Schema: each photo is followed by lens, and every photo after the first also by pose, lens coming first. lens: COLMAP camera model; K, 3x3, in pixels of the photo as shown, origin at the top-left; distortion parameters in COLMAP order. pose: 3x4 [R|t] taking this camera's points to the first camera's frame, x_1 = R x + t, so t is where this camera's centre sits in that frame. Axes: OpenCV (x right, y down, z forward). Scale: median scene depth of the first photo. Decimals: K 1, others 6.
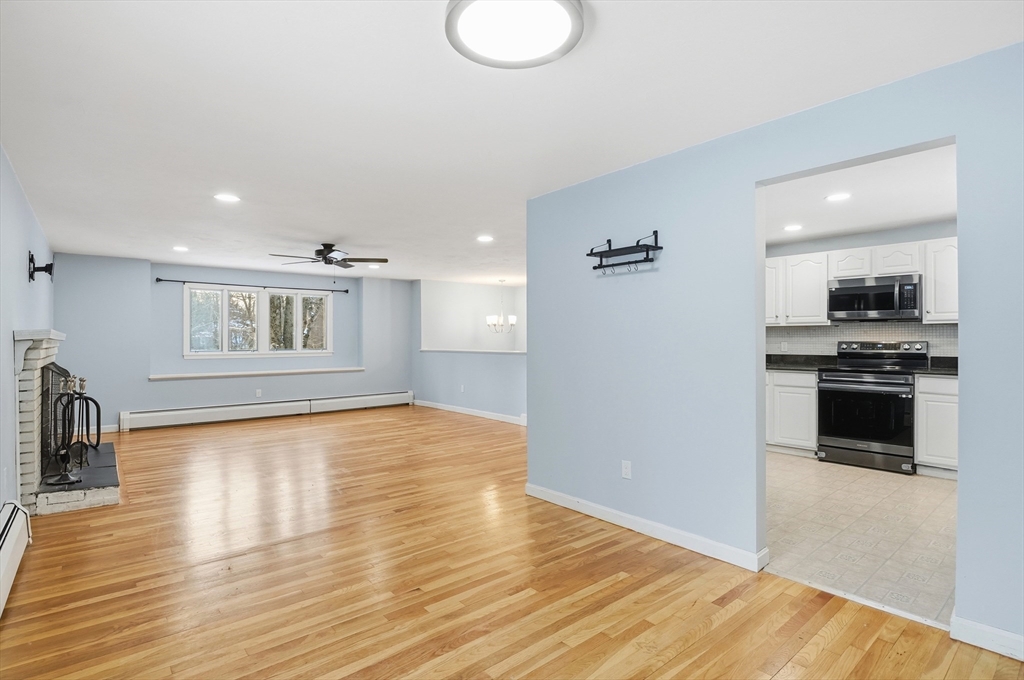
lens RADIAL K [[506.2, 0, 509.5], [0, 506.2, 340.9], [0, 0, 1]] dist [-0.012746, -0.003079]
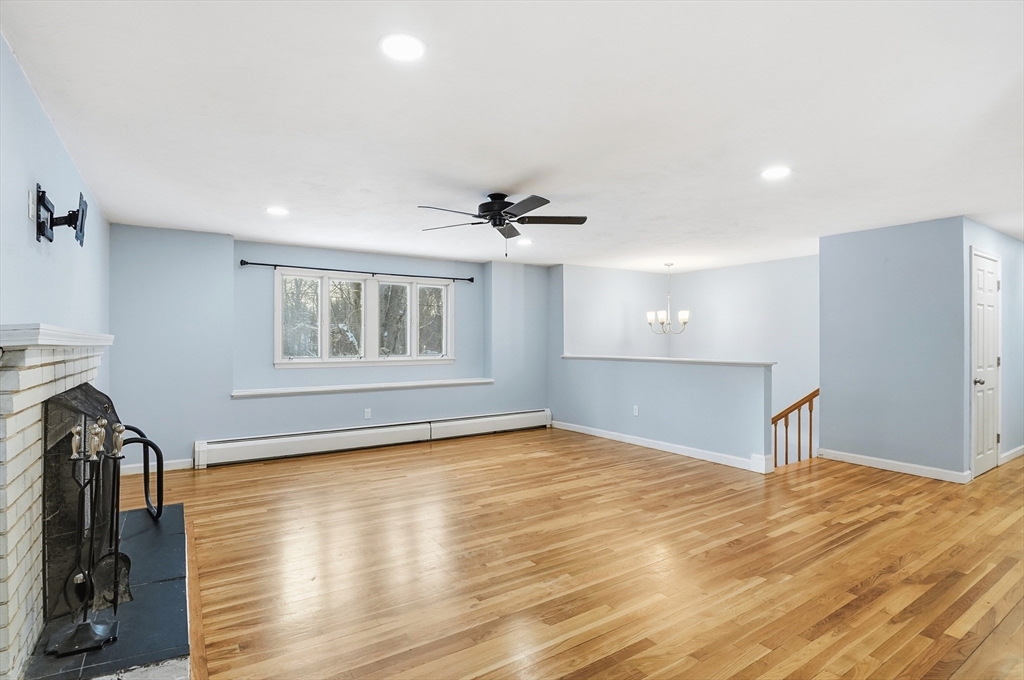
lens RADIAL K [[506.2, 0, 508.7], [0, 506.2, 341.5], [0, 0, 1]] dist [-0.012746, -0.003079]
pose [[0.994266, 0.001076, -0.106934, -0.226511], [-0.001220, 0.999998, -0.001285, -0.003944], [0.106933, 0.001408, 0.994265, 0.297460]]
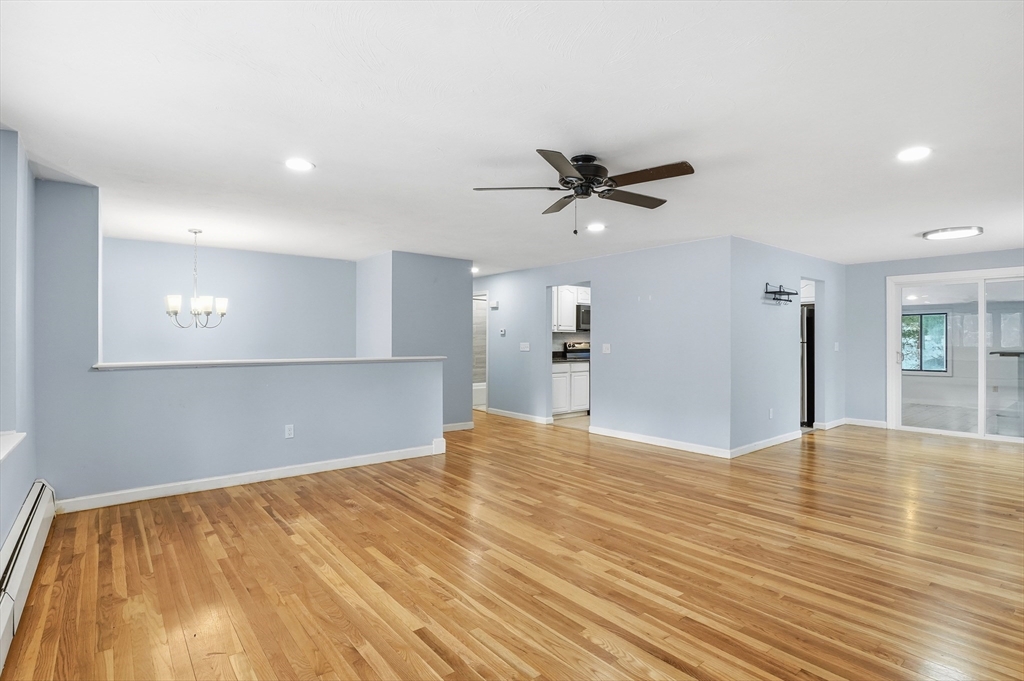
lens RADIAL K [[506.2, 0, 505.2], [0, 506.2, 339.4], [0, 0, 1]] dist [-0.012746, -0.003079]
pose [[0.019902, 0.006281, 0.999782, -0.721399], [0.001769, 0.999978, -0.006317, 0.000281], [-0.999800, 0.001894, 0.019891, 0.871871]]
